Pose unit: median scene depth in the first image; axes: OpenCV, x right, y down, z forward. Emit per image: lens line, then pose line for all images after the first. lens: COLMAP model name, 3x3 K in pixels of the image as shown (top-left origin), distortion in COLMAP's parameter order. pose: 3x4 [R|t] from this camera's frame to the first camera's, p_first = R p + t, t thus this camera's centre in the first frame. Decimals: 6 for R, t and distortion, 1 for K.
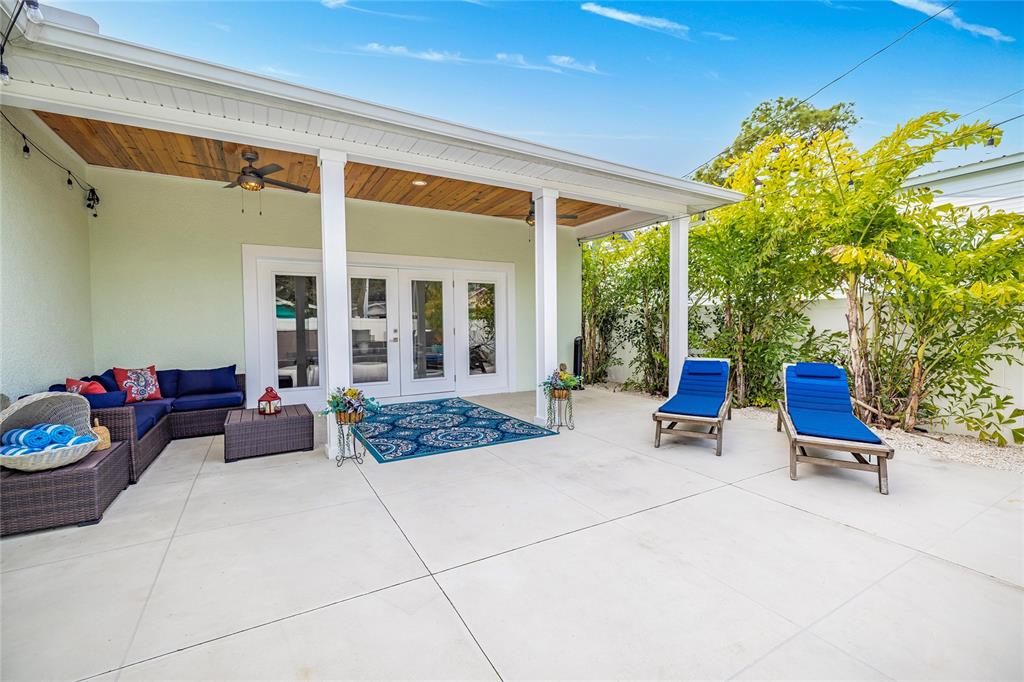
lens RADIAL K [[425.3, 0, 512.0], [0, 425.3, 341.0], [0, 0, 1]] dist [-0.034294, 0.000247]
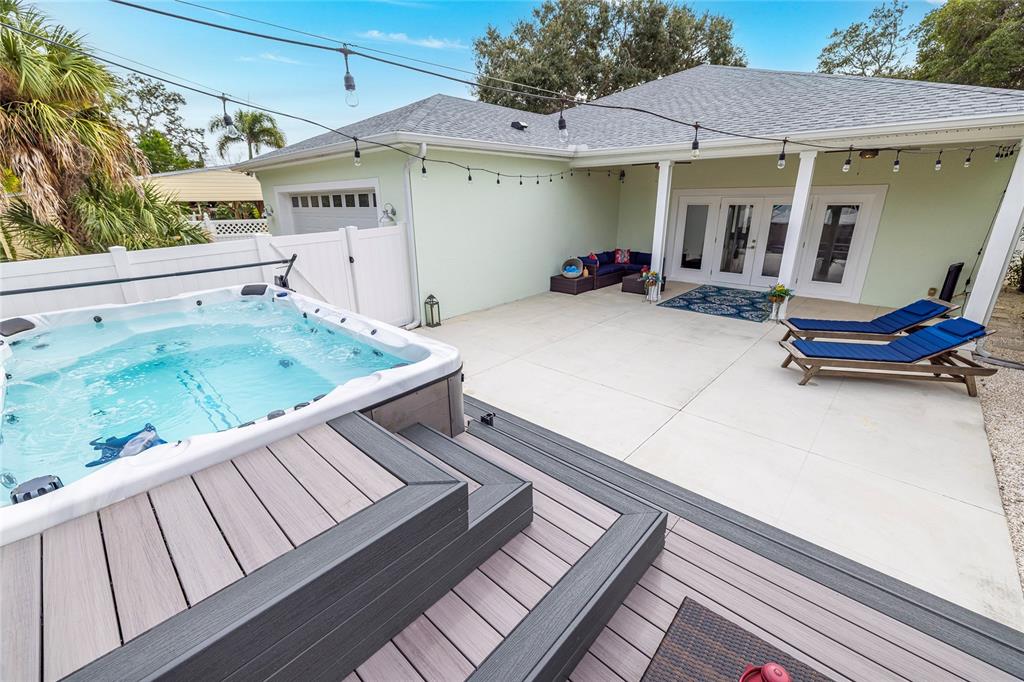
lens RADIAL K [[422.9, 0, 512.0], [0, 422.9, 341.0], [0, 0, 1]] dist [-0.002170, 0.000077]
pose [[0.280985, 0.309715, -0.908363, 1.414142], [-0.028931, 0.948799, 0.314553, -0.198546], [0.959276, -0.062105, 0.275559, -0.350163]]
